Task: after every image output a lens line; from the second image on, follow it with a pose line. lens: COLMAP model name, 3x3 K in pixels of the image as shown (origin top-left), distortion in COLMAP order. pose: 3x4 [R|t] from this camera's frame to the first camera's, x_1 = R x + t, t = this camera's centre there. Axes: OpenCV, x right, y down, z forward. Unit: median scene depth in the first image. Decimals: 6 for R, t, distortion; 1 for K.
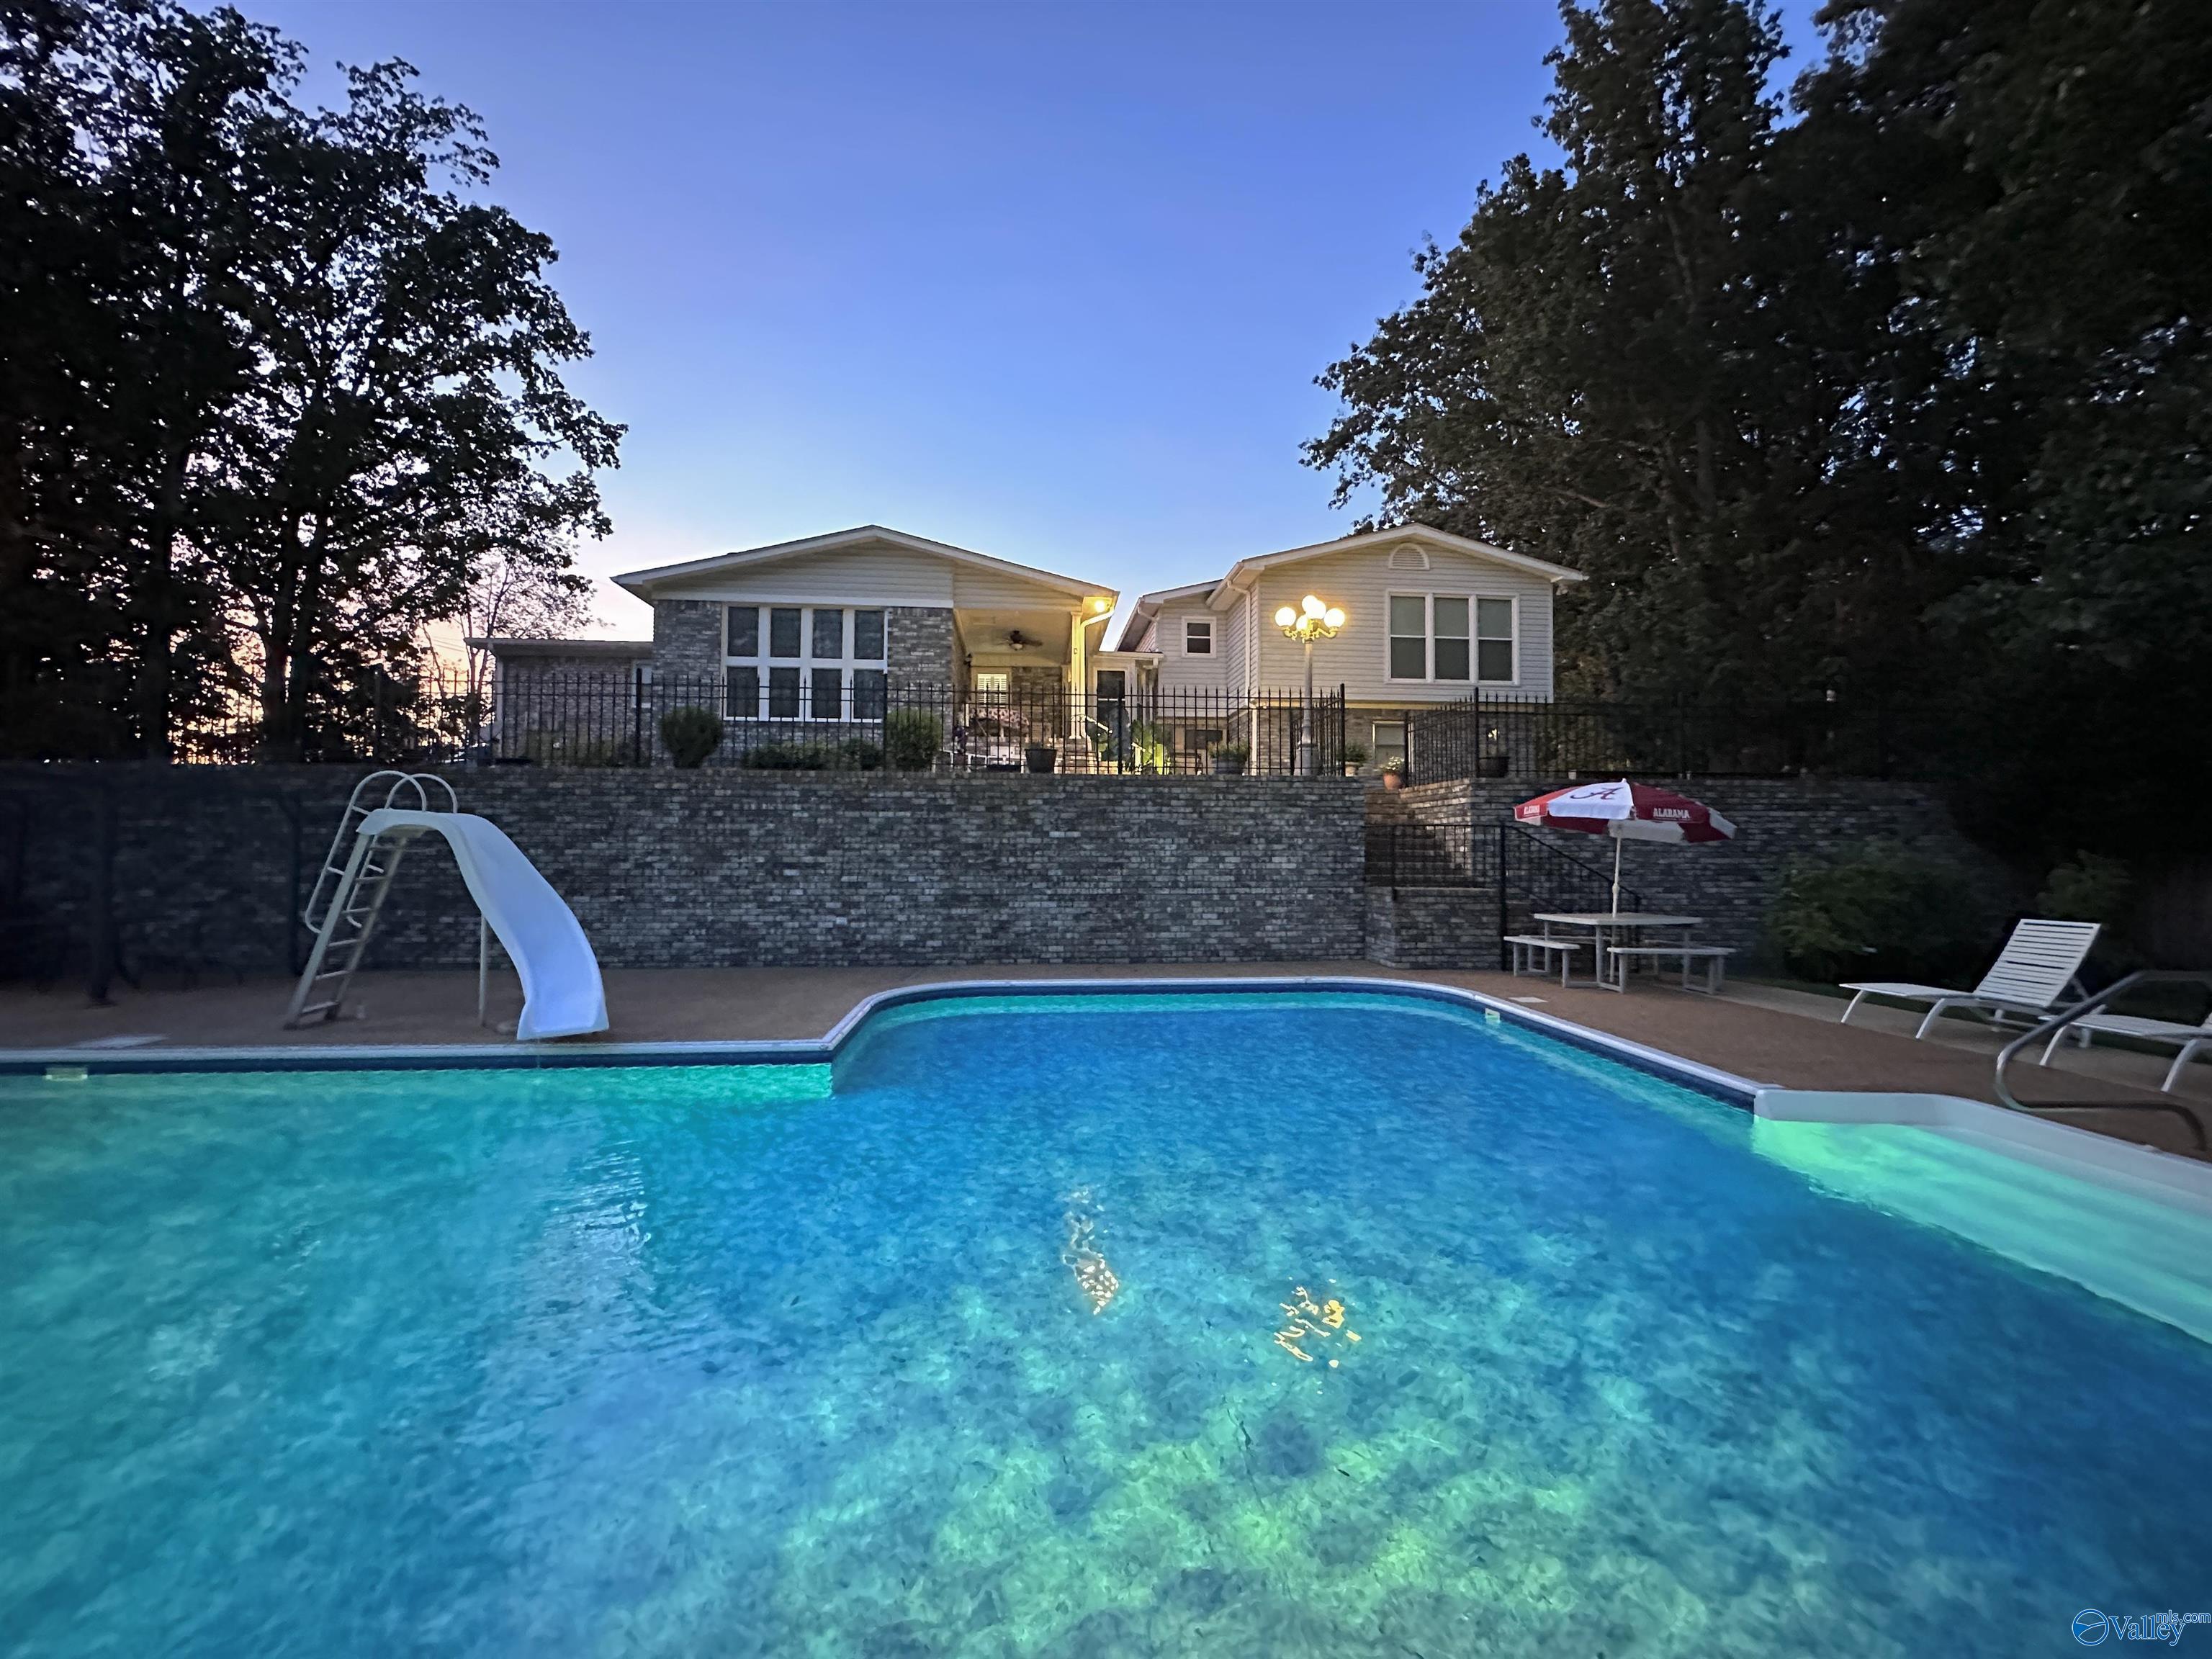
lens RADIAL K [[883.1, 0, 1107.0], [0, 883.1, 825.0], [0, 0, 1]] dist [-0.002223, -0.000104]
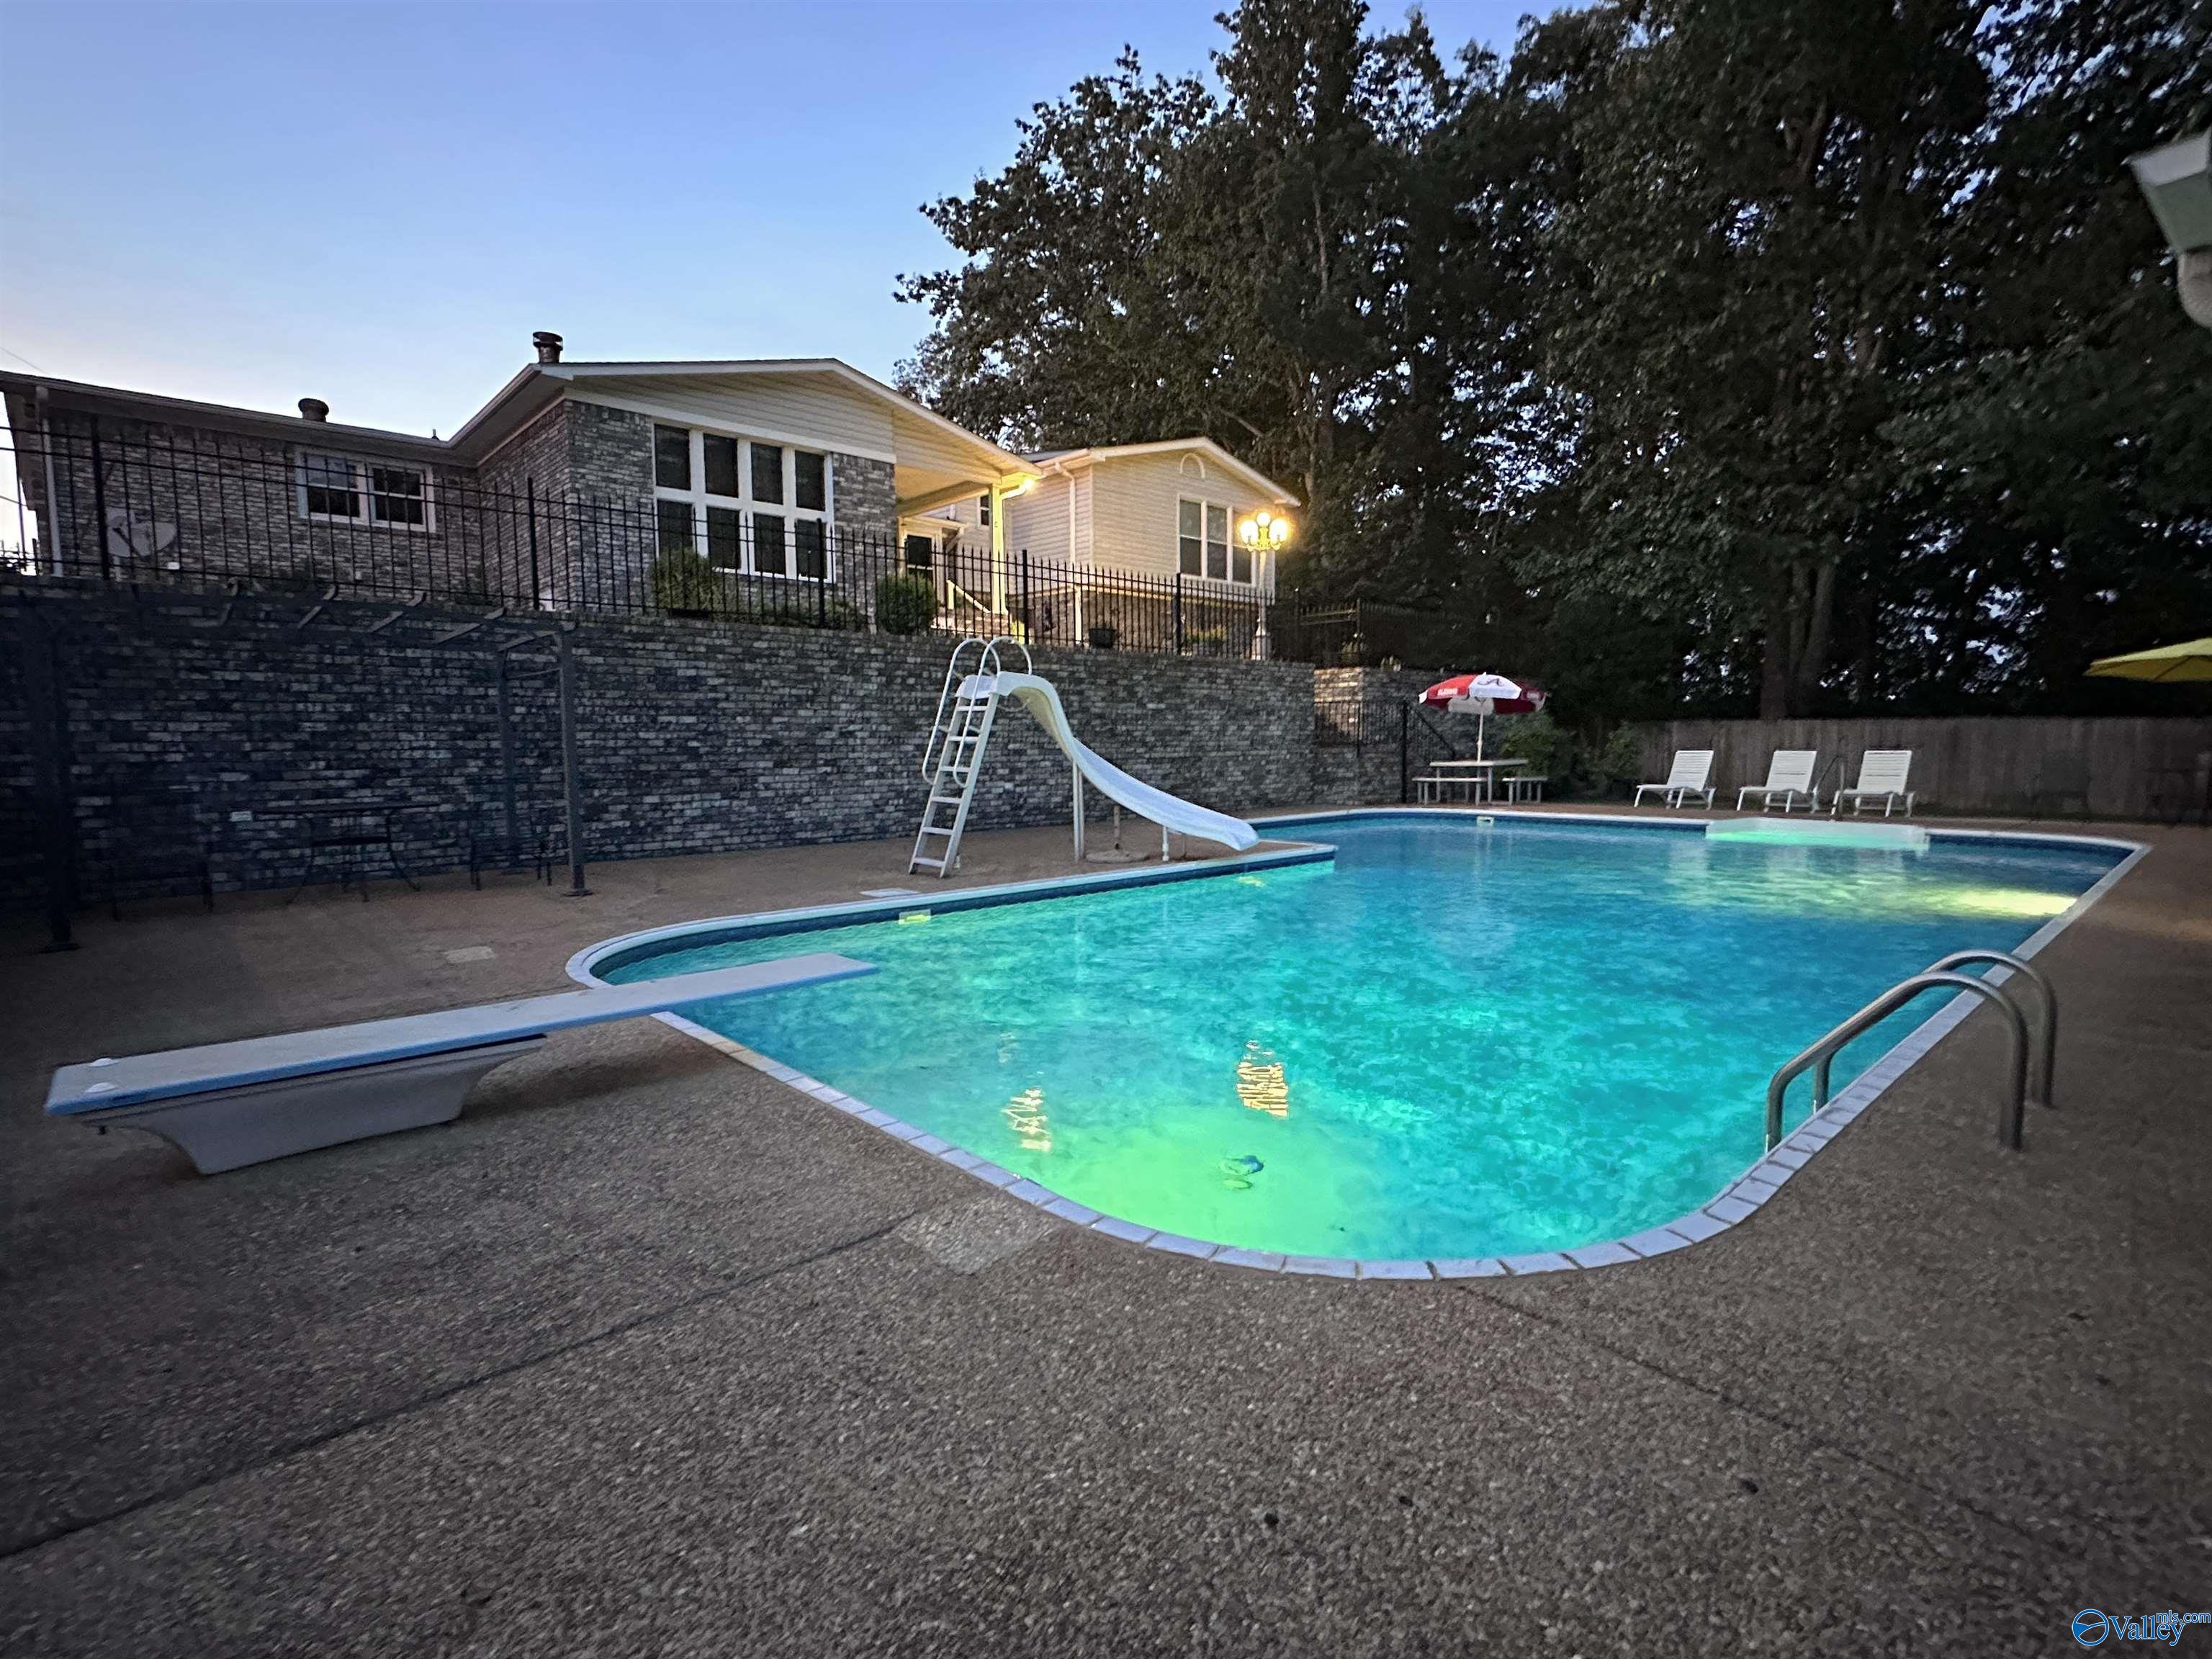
lens RADIAL K [[1062.4, 0, 1106.0], [0, 1062.4, 829.5], [0, 0, 1]] dist [0.000013, -0.000043]
pose [[0.791803, -0.061650, 0.607657, -0.947406], [-0.006408, 0.994000, 0.109196, 0.019524], [-0.610743, -0.090355, 0.786657, -0.074101]]
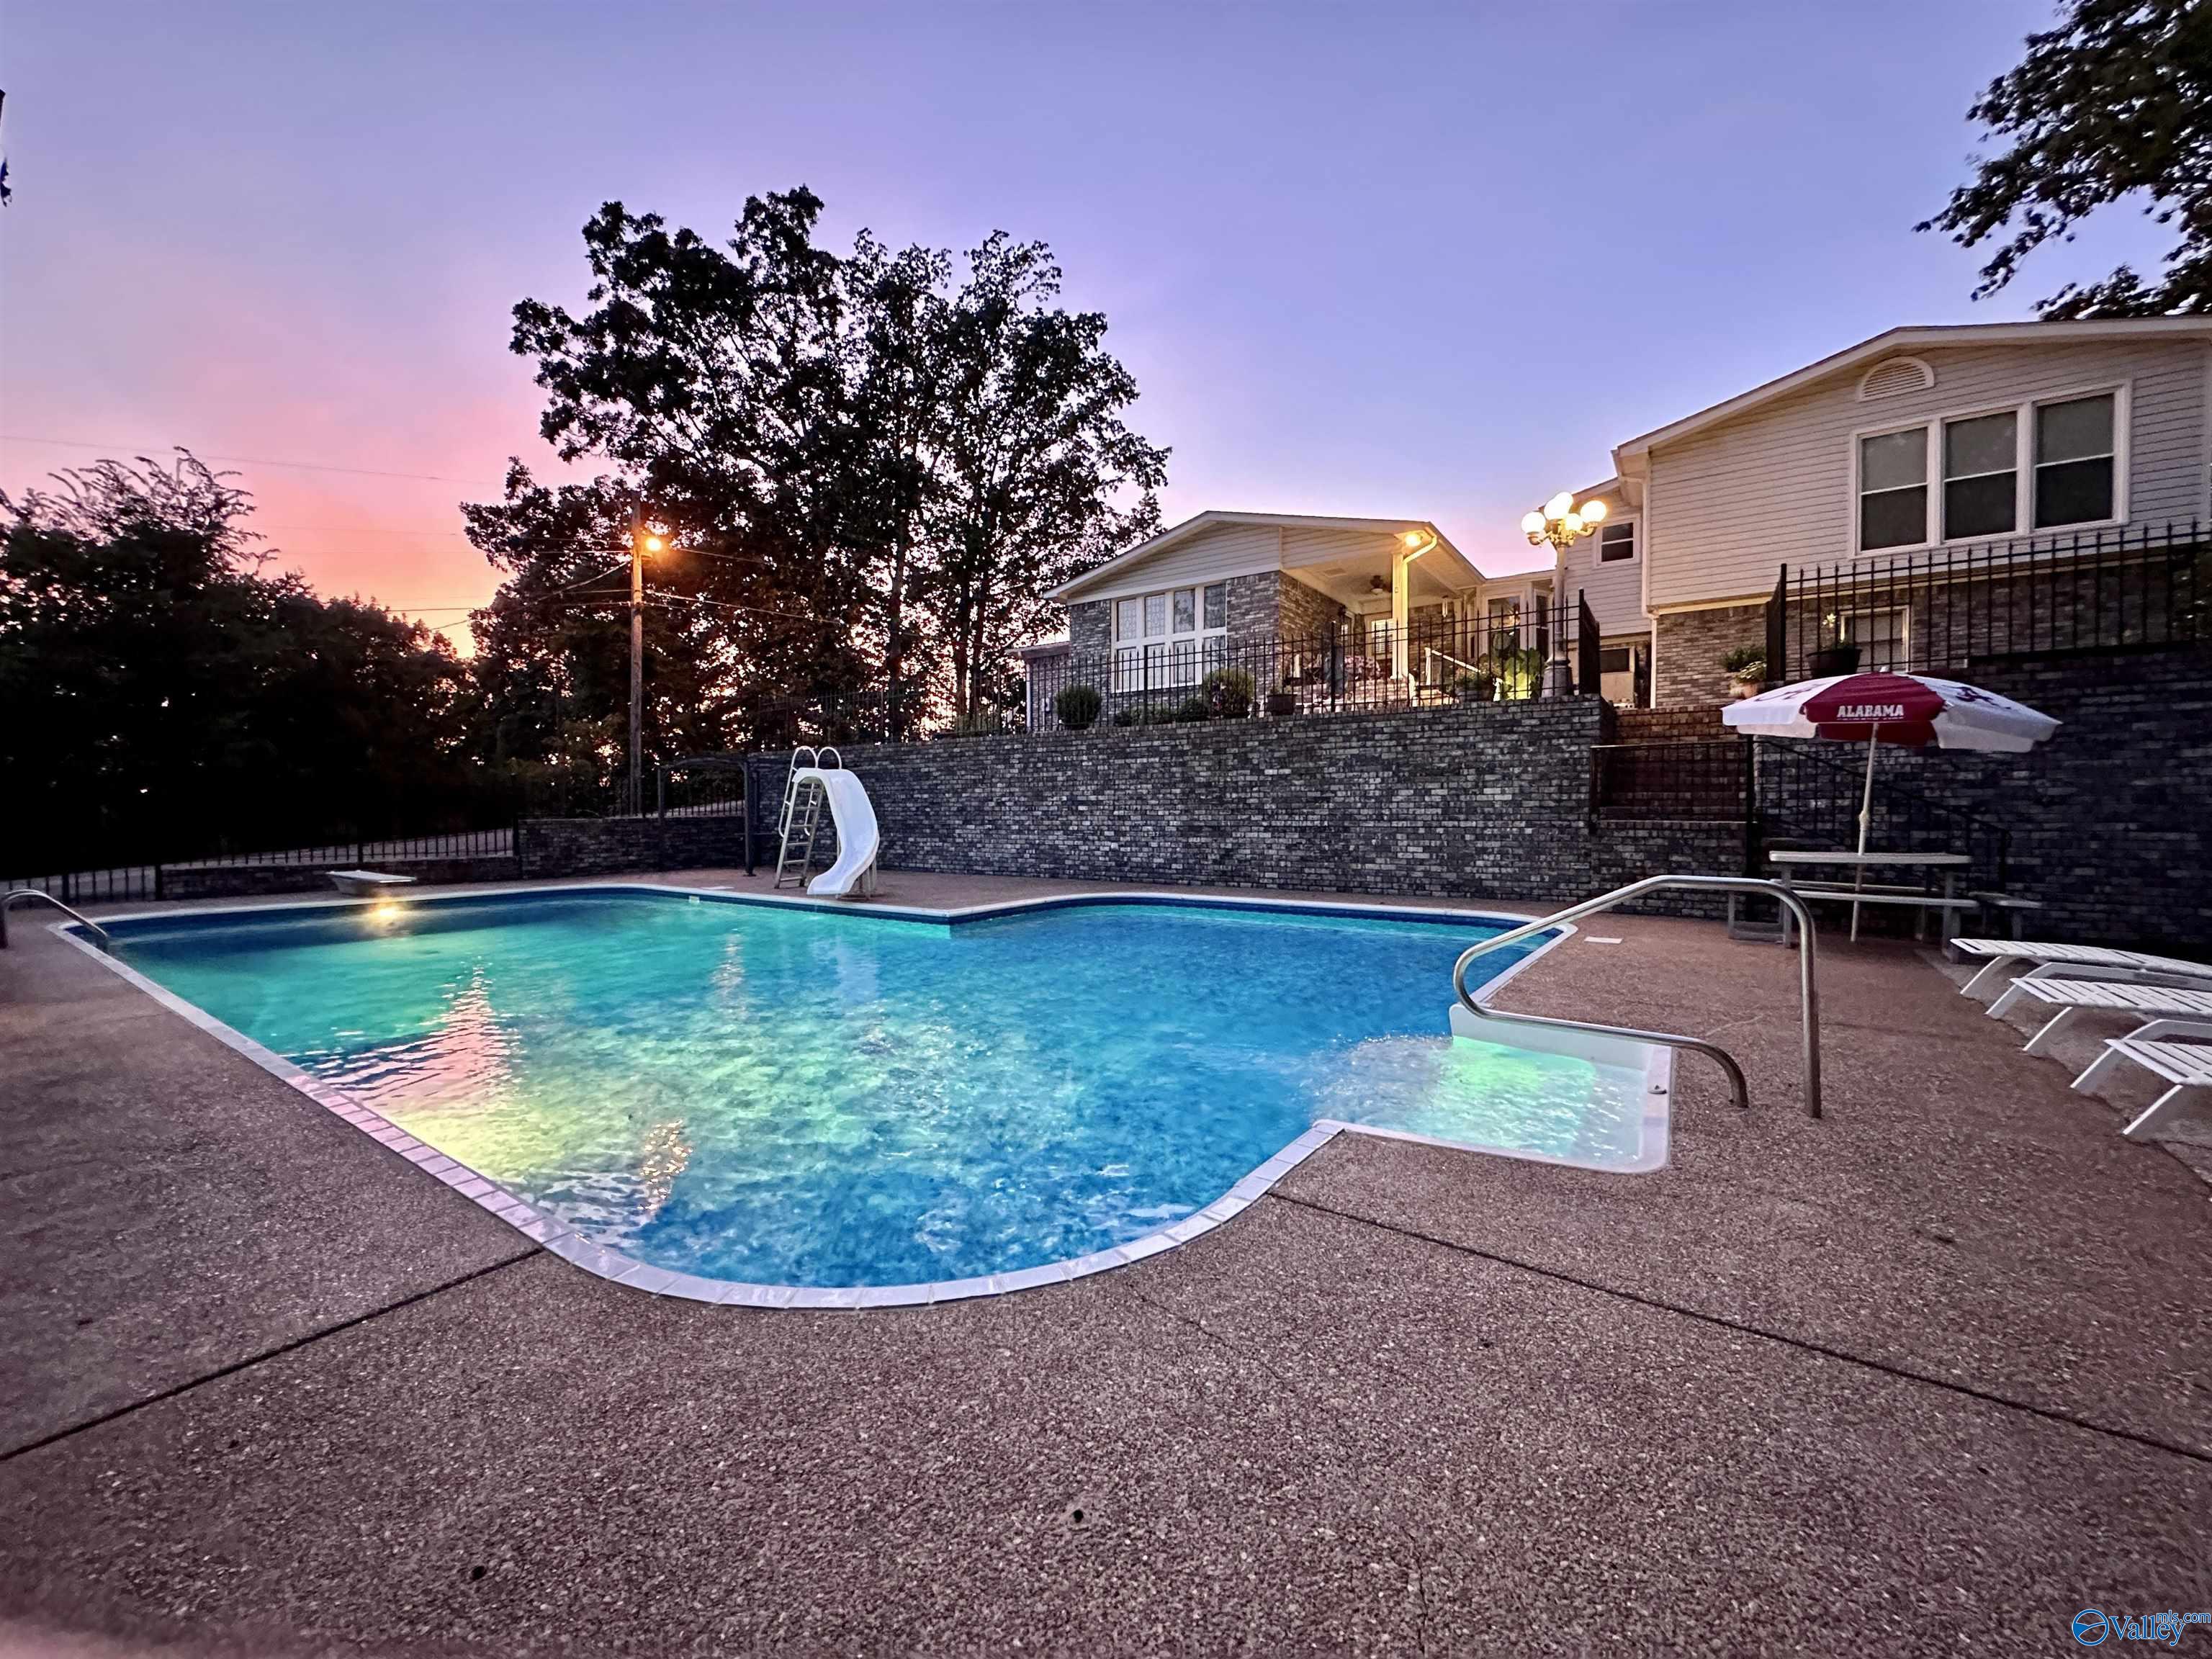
lens RADIAL K [[883.1, 0, 1107.0], [0, 883.1, 825.0], [0, 0, 1]] dist [-0.002223, -0.000104]
pose [[0.766386, 0.003560, -0.642370, 0.488980], [0.028022, 0.998847, 0.038968, 0.027556], [0.641768, -0.047865, 0.765403, 0.019154]]
